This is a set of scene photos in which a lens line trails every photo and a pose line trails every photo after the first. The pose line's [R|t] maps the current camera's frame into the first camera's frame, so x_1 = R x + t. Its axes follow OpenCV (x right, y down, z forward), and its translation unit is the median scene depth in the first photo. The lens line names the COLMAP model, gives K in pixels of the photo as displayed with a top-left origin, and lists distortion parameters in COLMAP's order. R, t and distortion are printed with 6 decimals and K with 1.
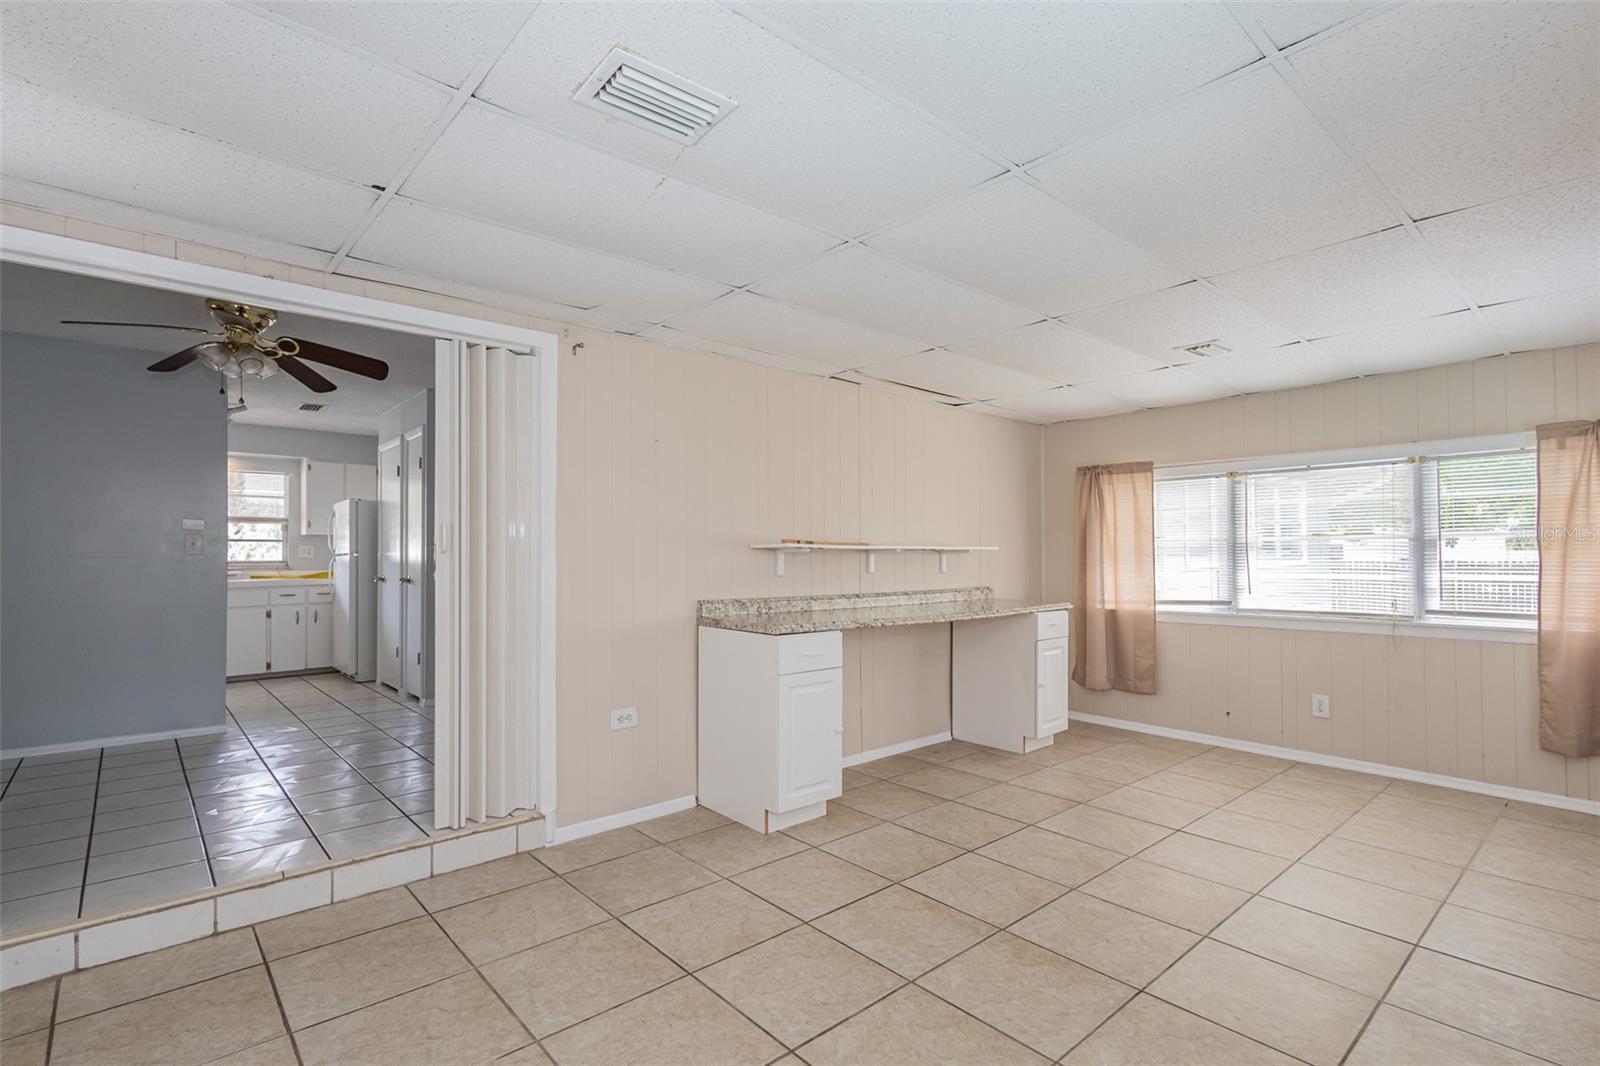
lens RADIAL K [[755.7, 0, 807.1], [0, 755.7, 542.7], [0, 0, 1]] dist [0.010829, 0.000369]
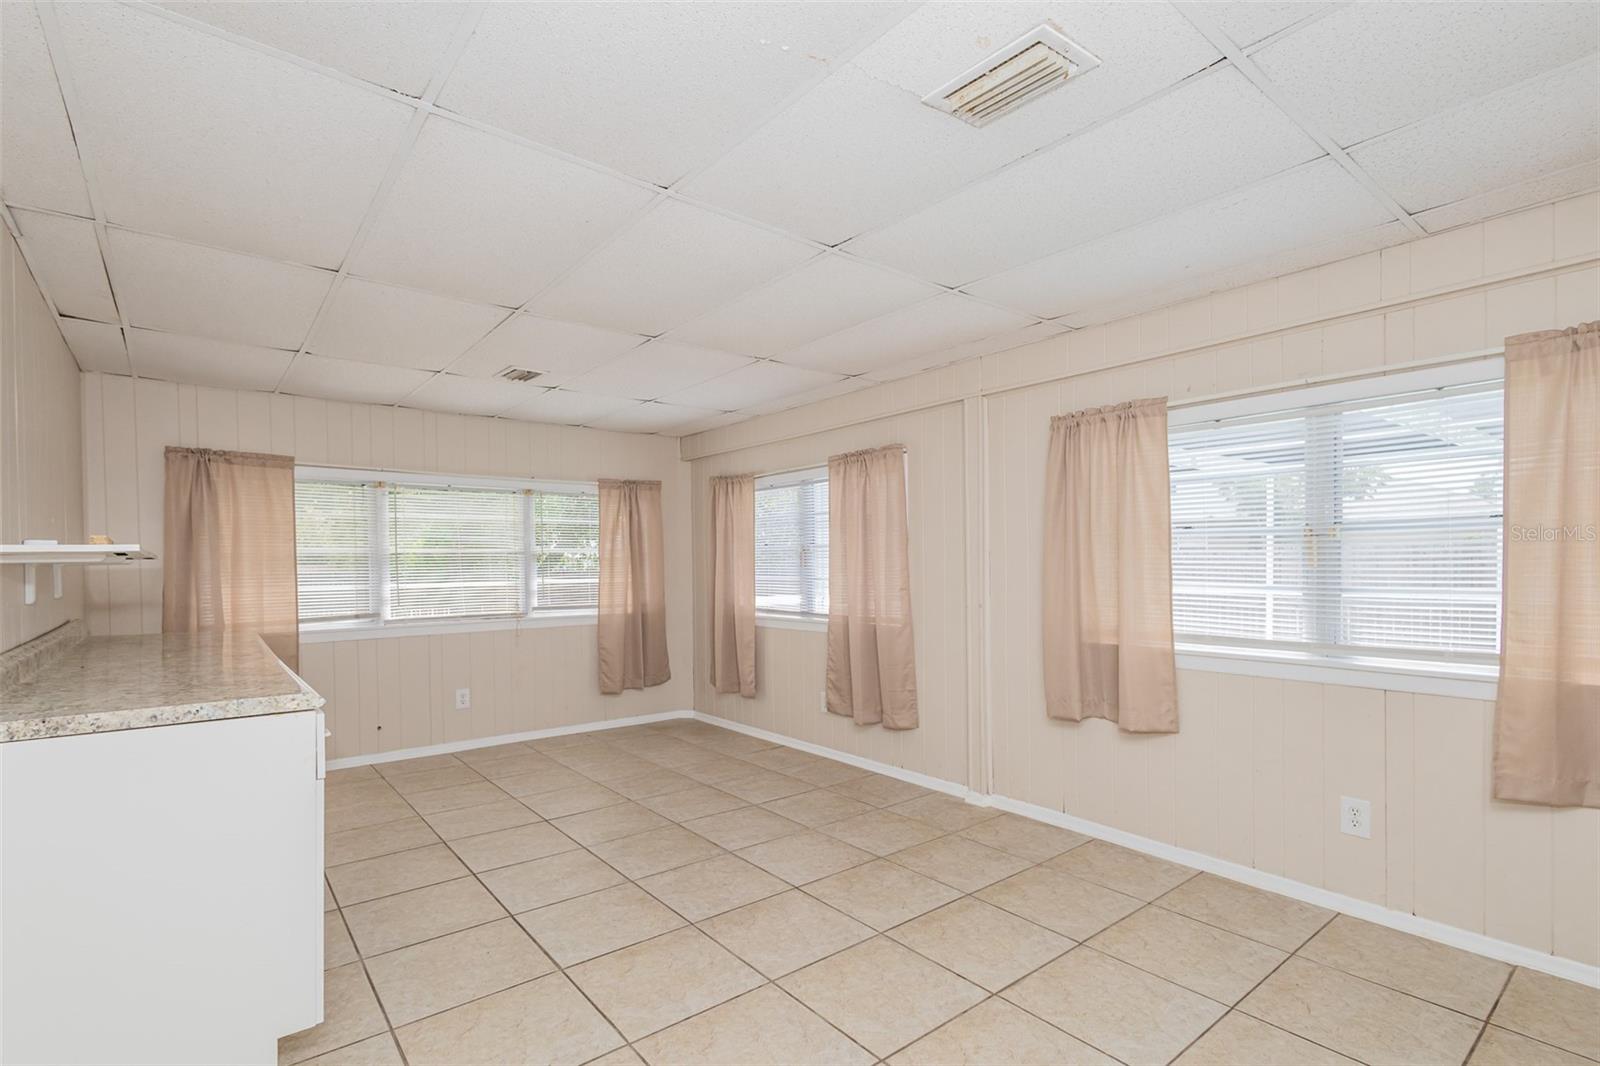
lens RADIAL K [[755.7, 0, 793.5], [0, 755.7, 561.2], [0, 0, 1]] dist [0.010829, 0.000369]
pose [[0.047769, 0.004491, 0.998848, -0.464350], [-0.010512, 0.999937, -0.003993, 0.009621], [-0.998803, -0.010309, 0.047813, 0.489742]]
